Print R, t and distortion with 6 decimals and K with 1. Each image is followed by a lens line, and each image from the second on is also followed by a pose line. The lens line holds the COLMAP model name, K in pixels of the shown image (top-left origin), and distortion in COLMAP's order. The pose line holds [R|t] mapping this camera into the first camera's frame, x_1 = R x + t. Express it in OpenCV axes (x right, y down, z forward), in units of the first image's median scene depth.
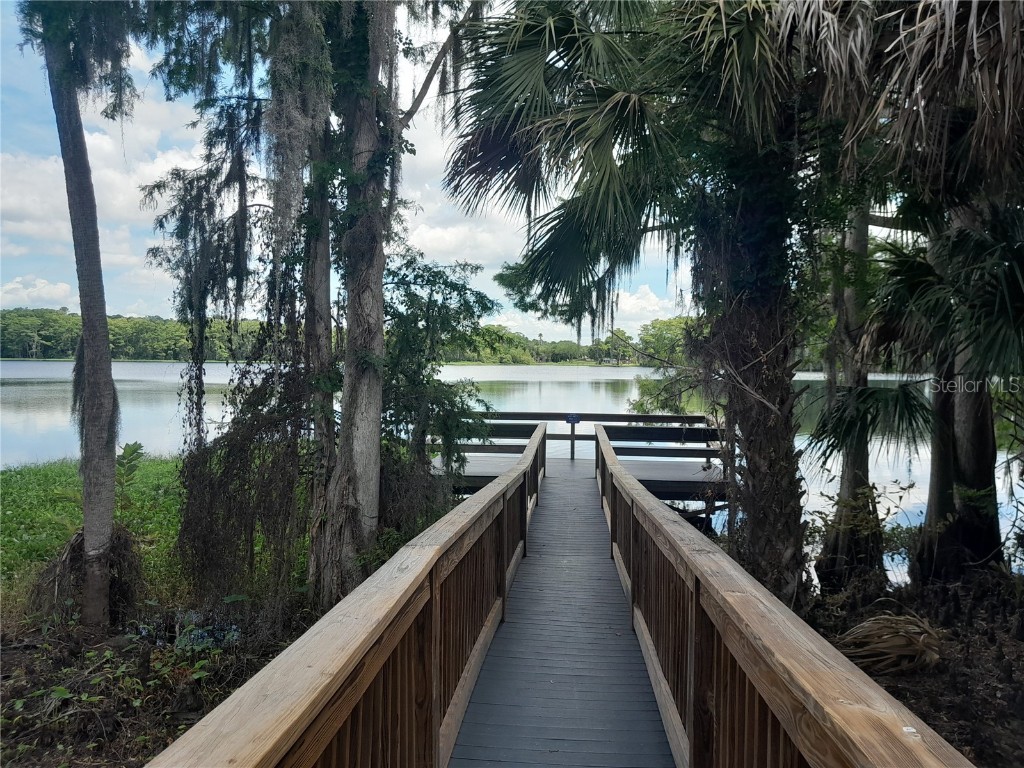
lens RADIAL K [[807.4, 0, 488.7], [0, 807.4, 376.9], [0, 0, 1]] dist [0.019676, 0.005016]
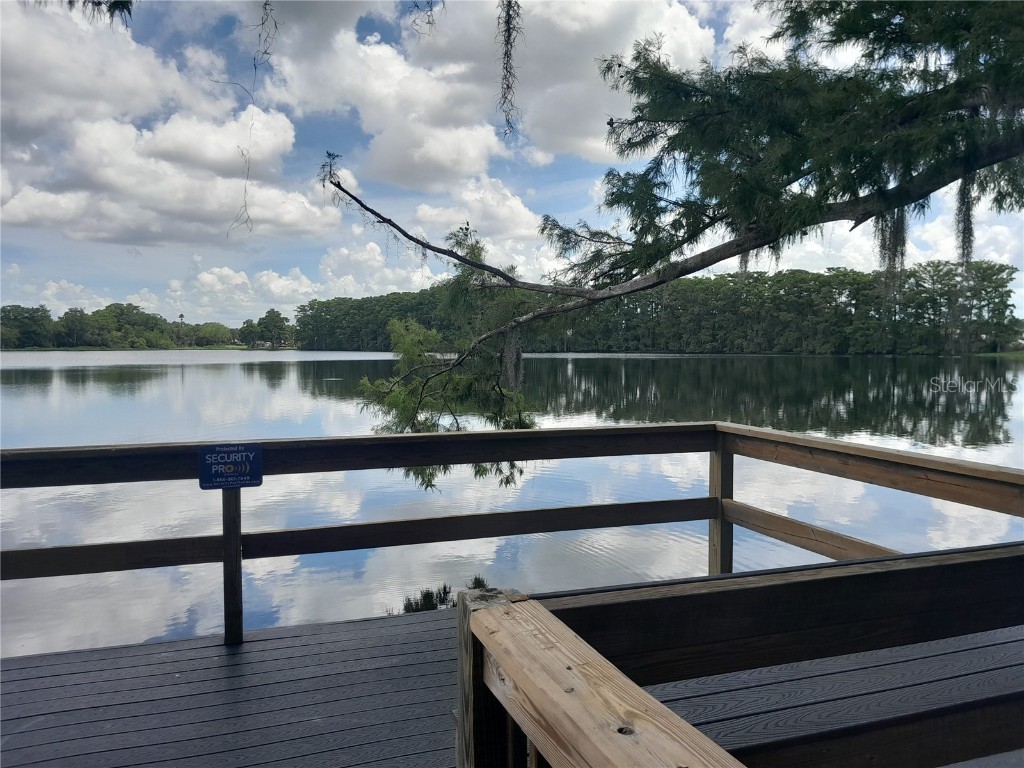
lens RADIAL K [[792.9, 0, 511.3], [0, 792.9, 395.4], [0, 0, 1]] dist [-0.000107, -0.005560]
pose [[0.898704, -0.037461, 0.436954, 0.101489], [0.019466, 0.998771, 0.045590, 0.032023], [-0.438124, -0.032467, 0.898328, 0.987320]]
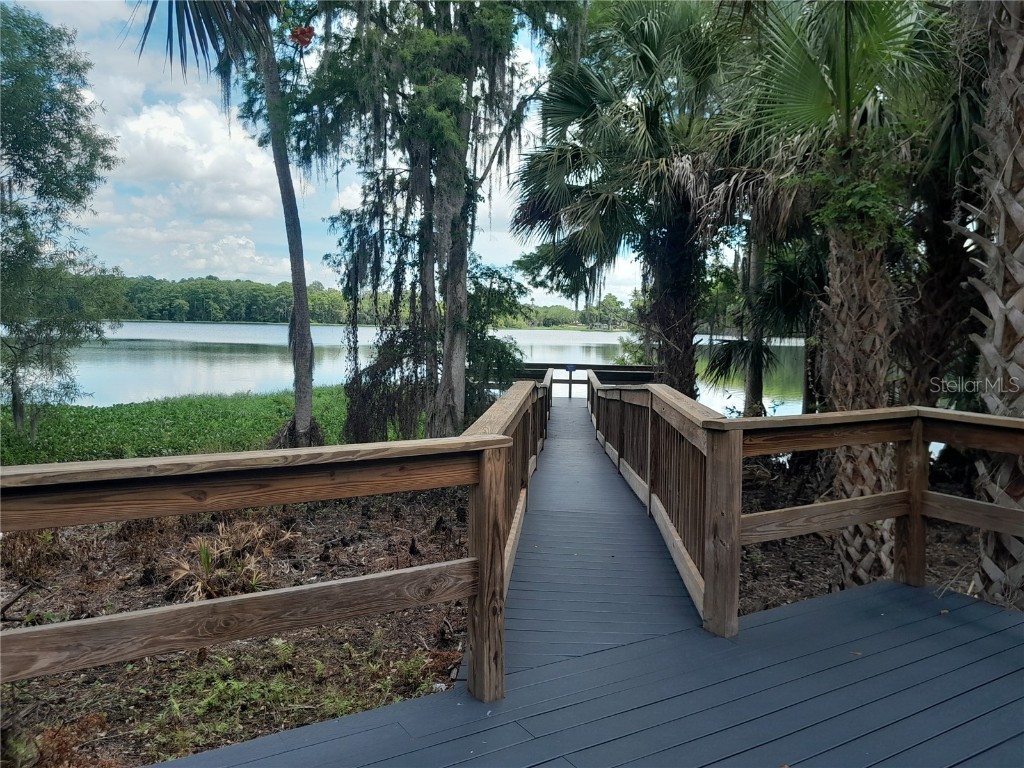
lens RADIAL K [[824.7, 0, 487.9], [0, 824.7, 355.6], [0, 0, 1]] dist [0.079618, 0.001031]
pose [[0.999870, 0.009496, 0.013022, -0.066386], [-0.009725, 0.999796, 0.017681, 0.010588], [-0.012851, -0.017805, 0.999759, -0.479325]]
